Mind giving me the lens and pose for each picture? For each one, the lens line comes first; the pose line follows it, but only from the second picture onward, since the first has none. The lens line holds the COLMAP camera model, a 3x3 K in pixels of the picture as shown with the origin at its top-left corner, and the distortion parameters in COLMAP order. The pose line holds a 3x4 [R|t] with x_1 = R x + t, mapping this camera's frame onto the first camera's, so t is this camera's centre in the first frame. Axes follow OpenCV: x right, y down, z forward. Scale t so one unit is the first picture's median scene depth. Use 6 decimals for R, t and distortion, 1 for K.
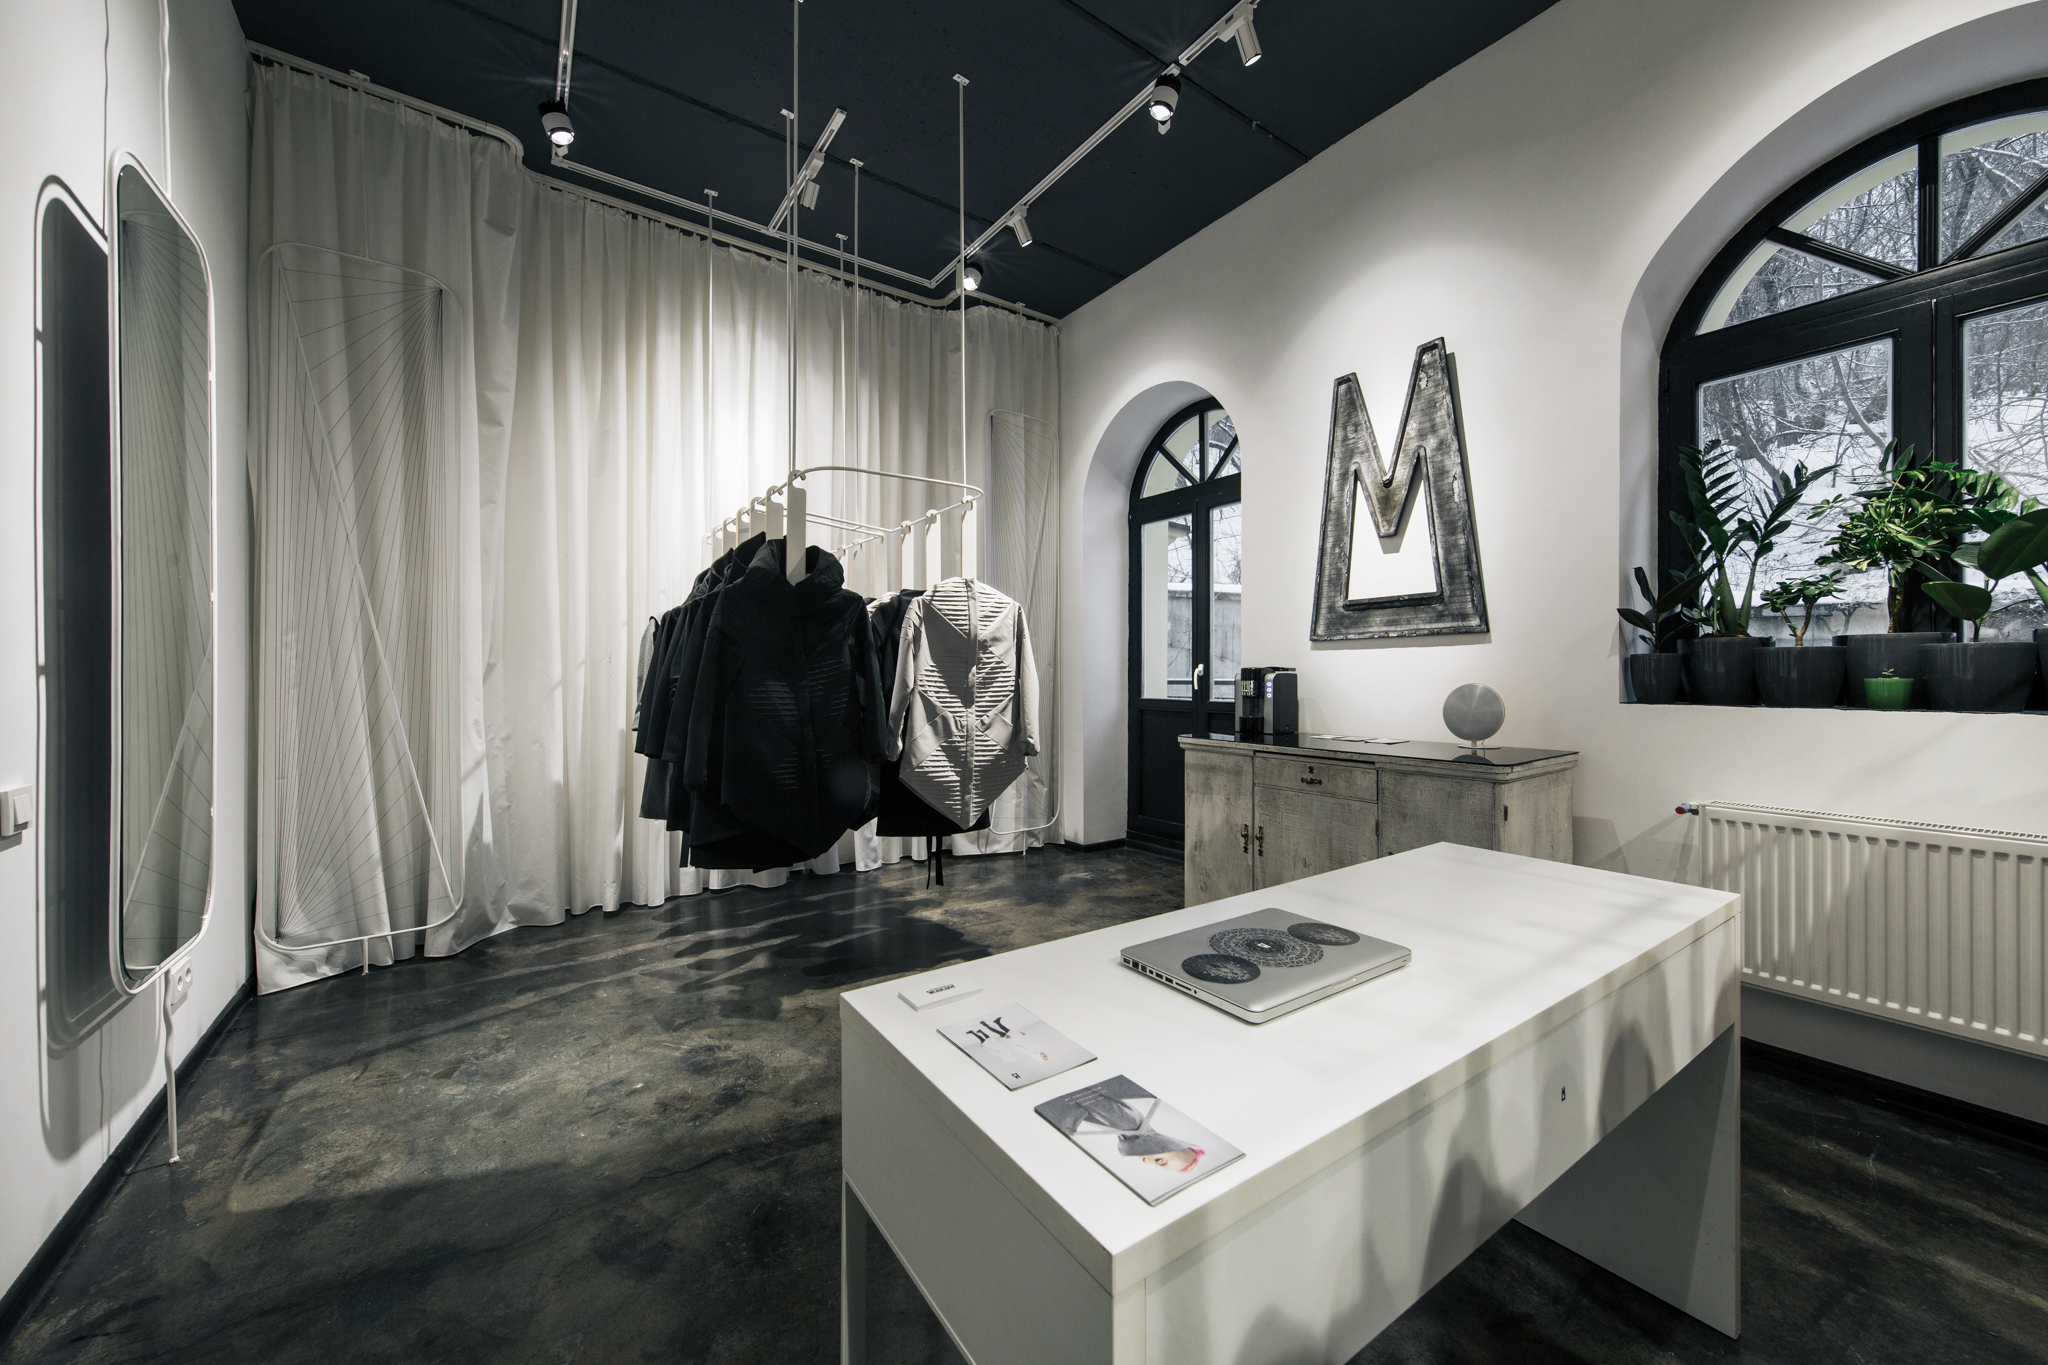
lens RADIAL K [[755.1, 0, 1022.6], [0, 755.1, 676.1], [0, 0, 1]] dist [0.001353, -0.000010]
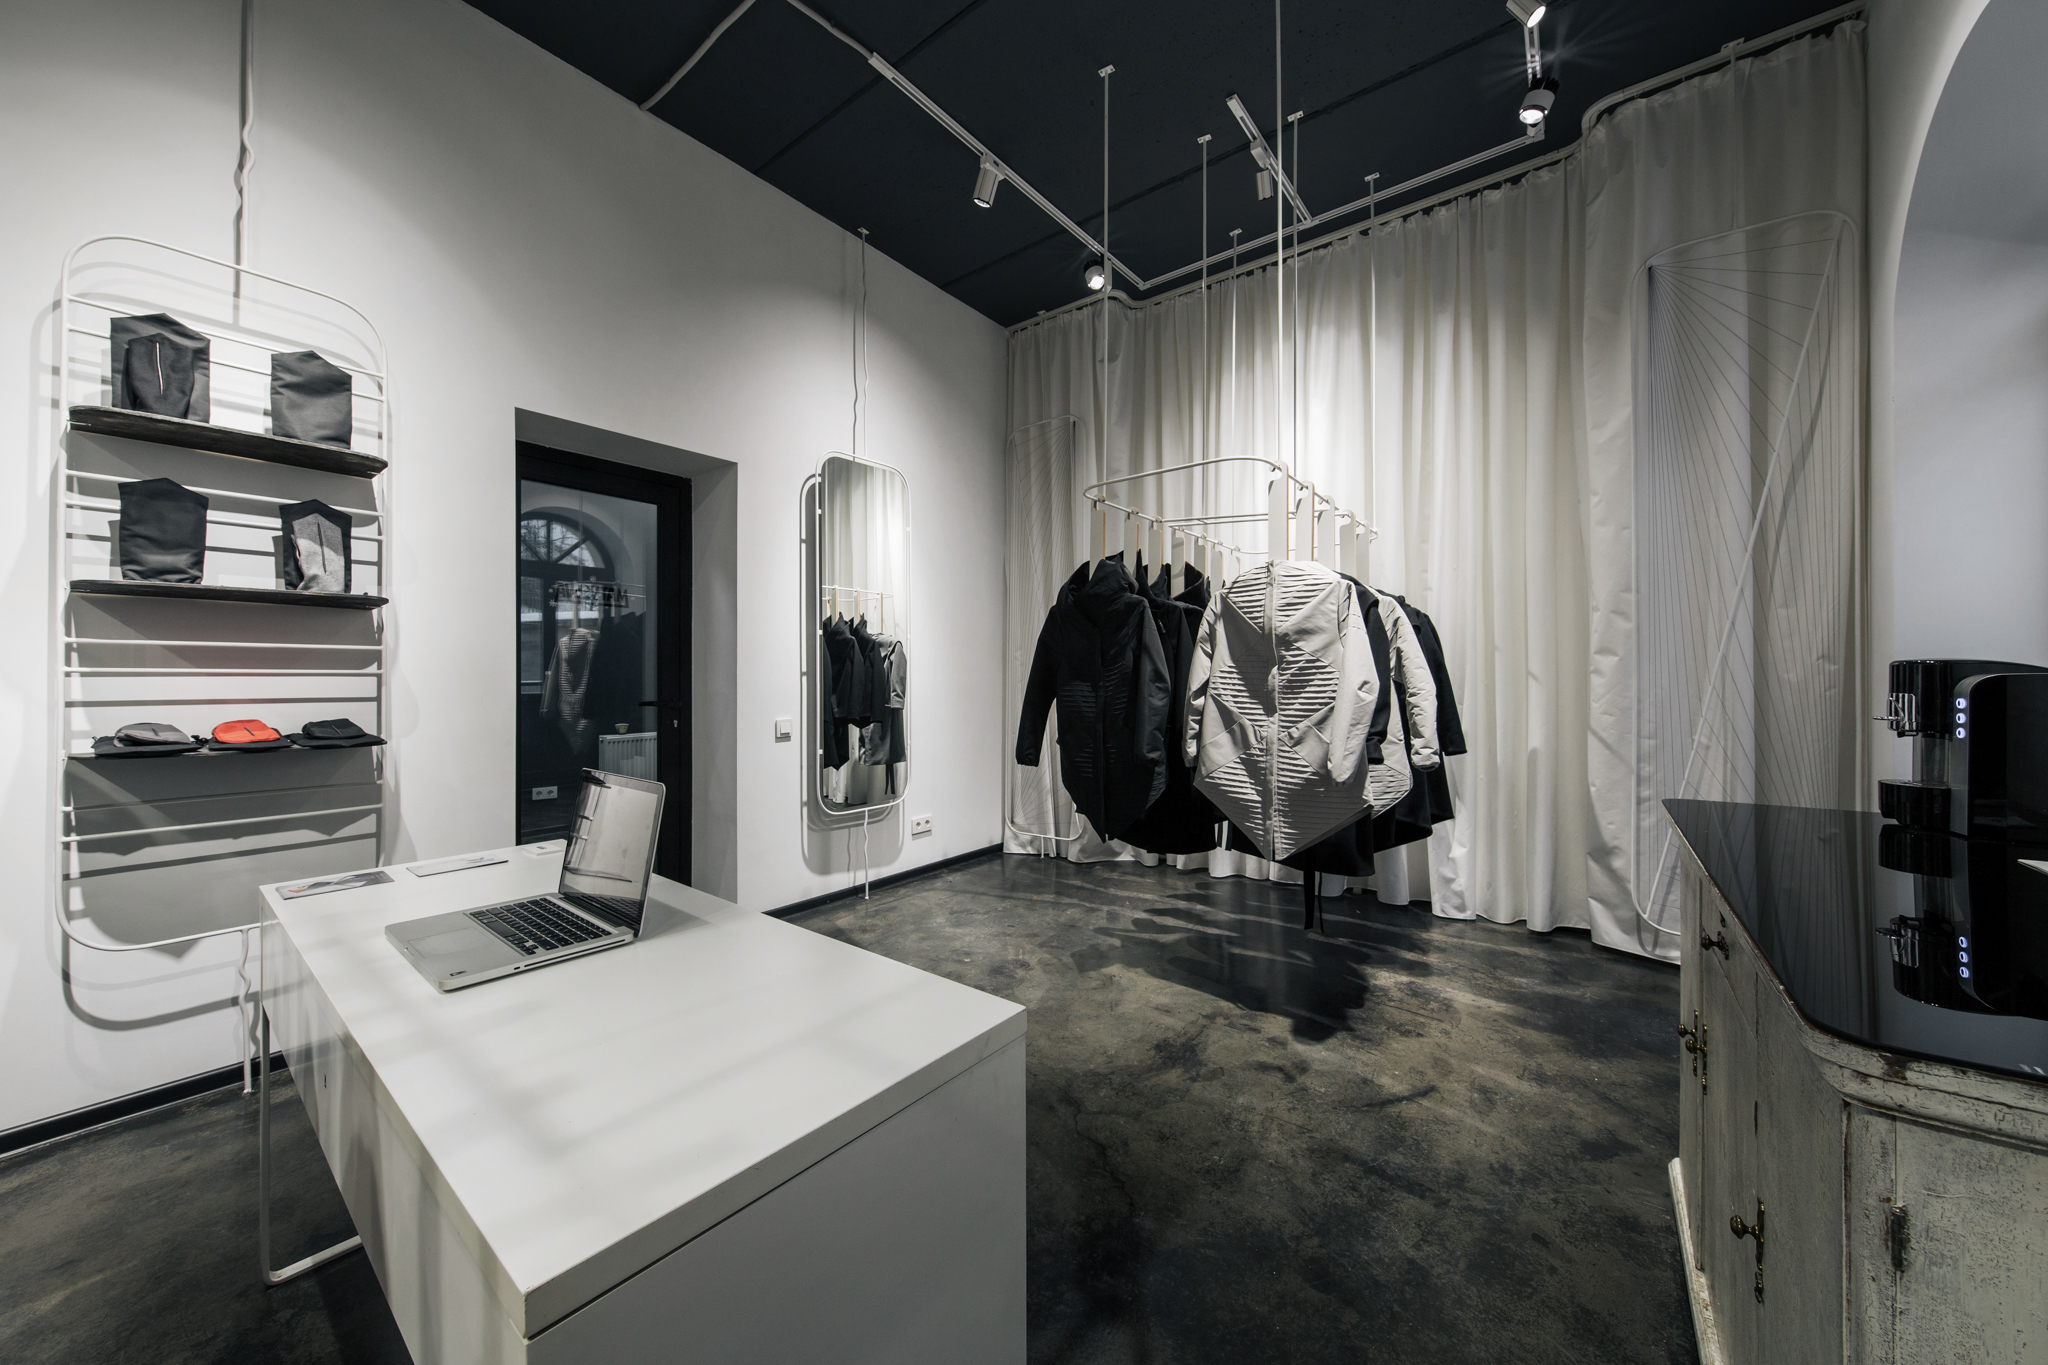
lens RADIAL K [[719.3, 0, 1023.5], [0, 719.3, 672.8], [0, 0, 1]] dist [0.000624, -0.000086]
pose [[0.288300, -0.001898, -0.957538, 0.610584], [-0.001810, 0.999995, -0.002527, -0.003349], [0.957538, 0.002462, 0.288296, 0.510936]]
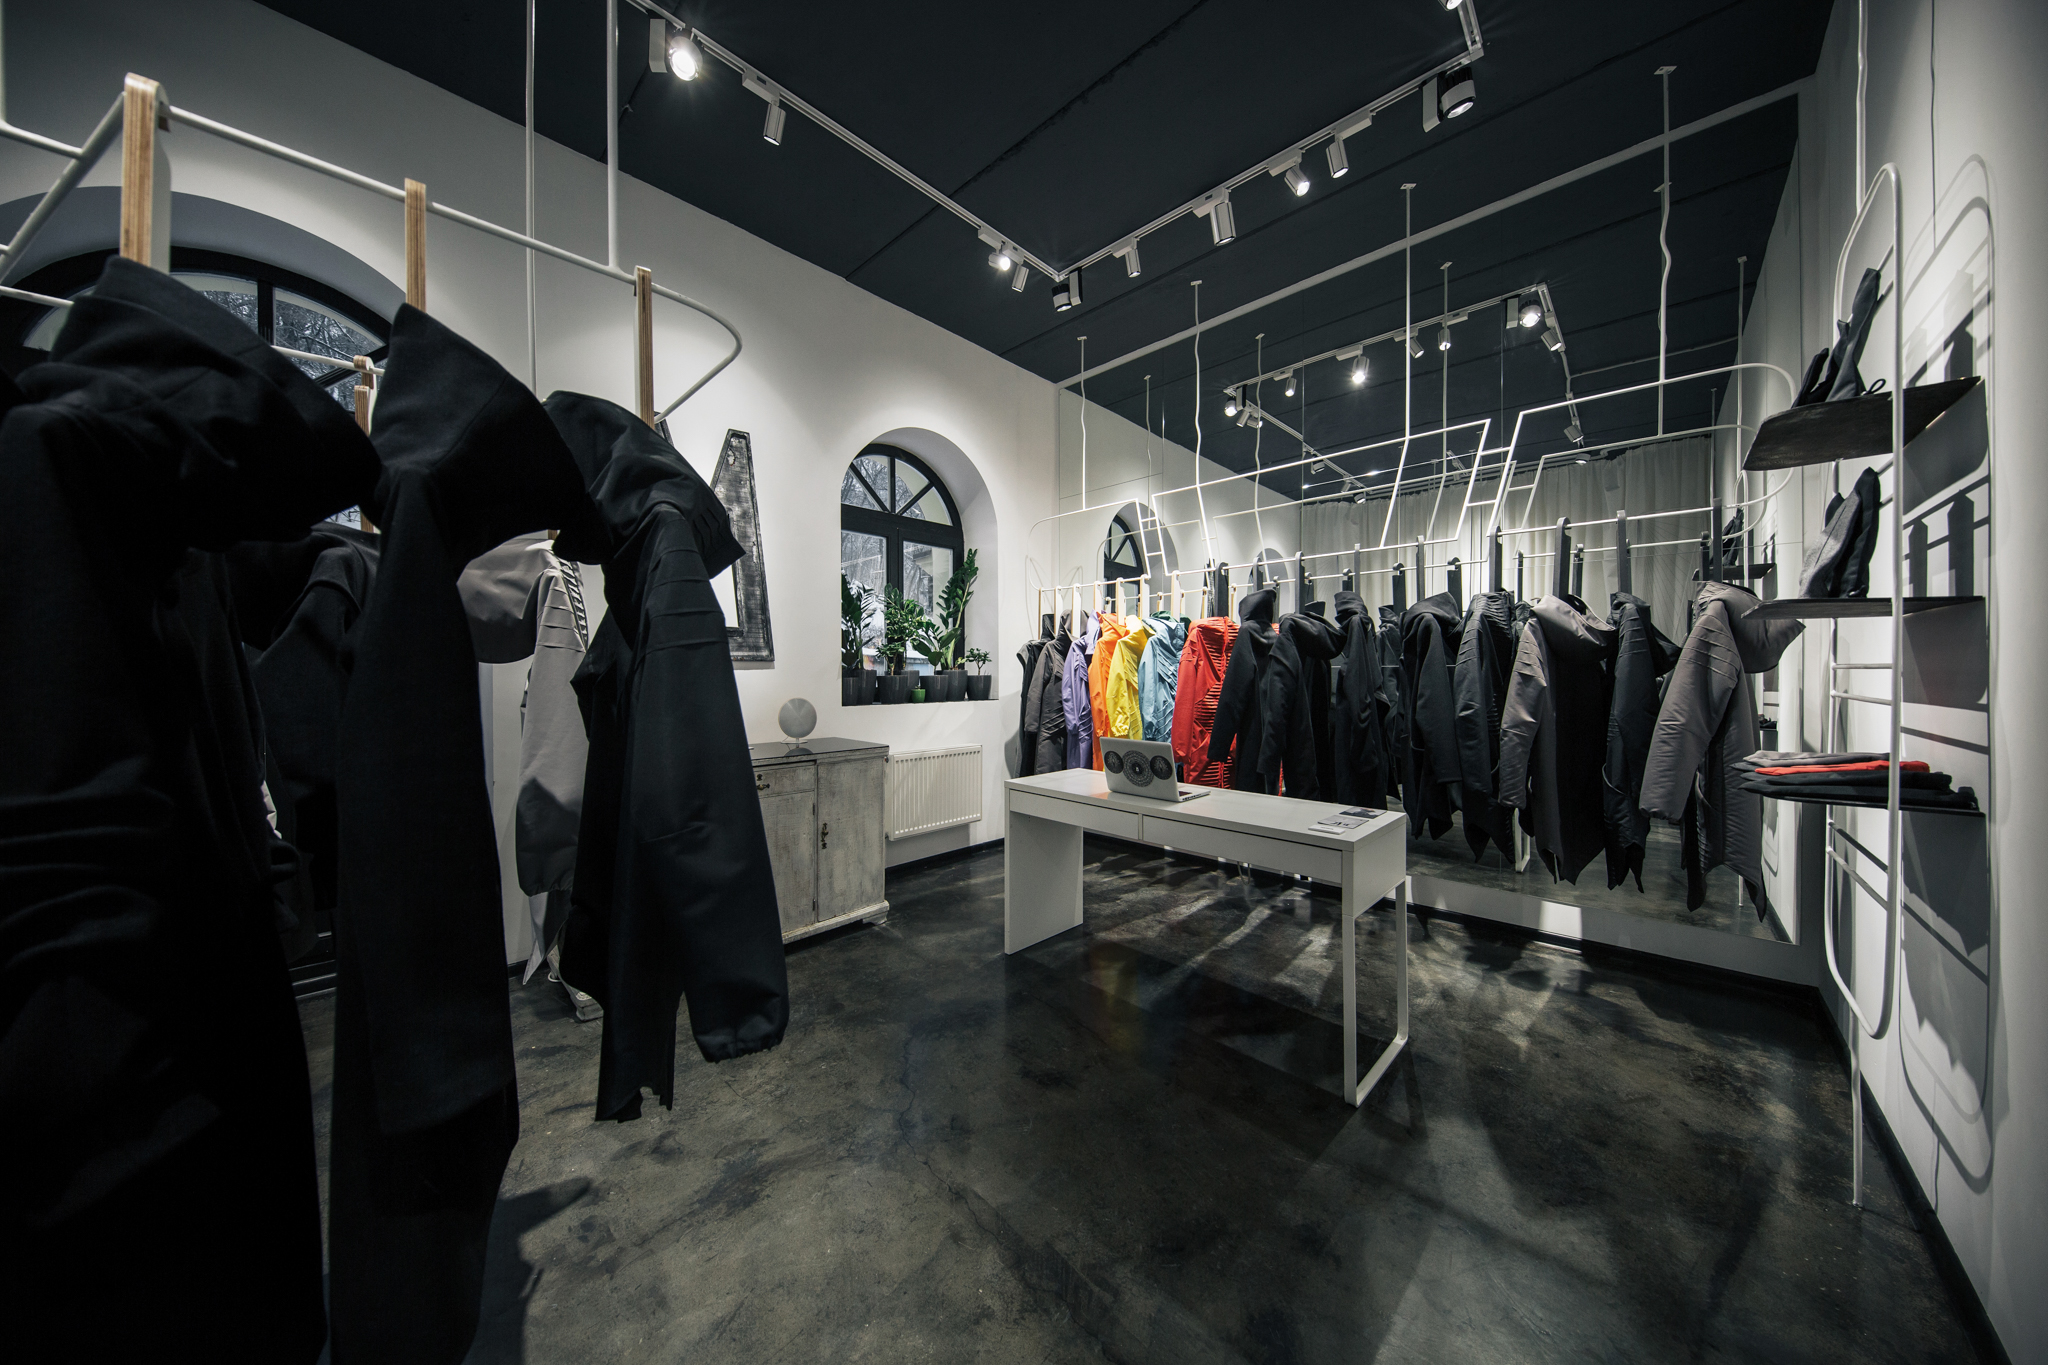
lens RADIAL K [[648.1, 0, 1026.3], [0, 648.1, 673.8], [0, 0, 1]] dist [0.000016, -0.000001]
pose [[-0.199182, 0.000209, 0.979963, -0.639947], [0.002470, 0.999997, 0.000288, -0.032526], [-0.979959, 0.002478, -0.199182, 0.756600]]
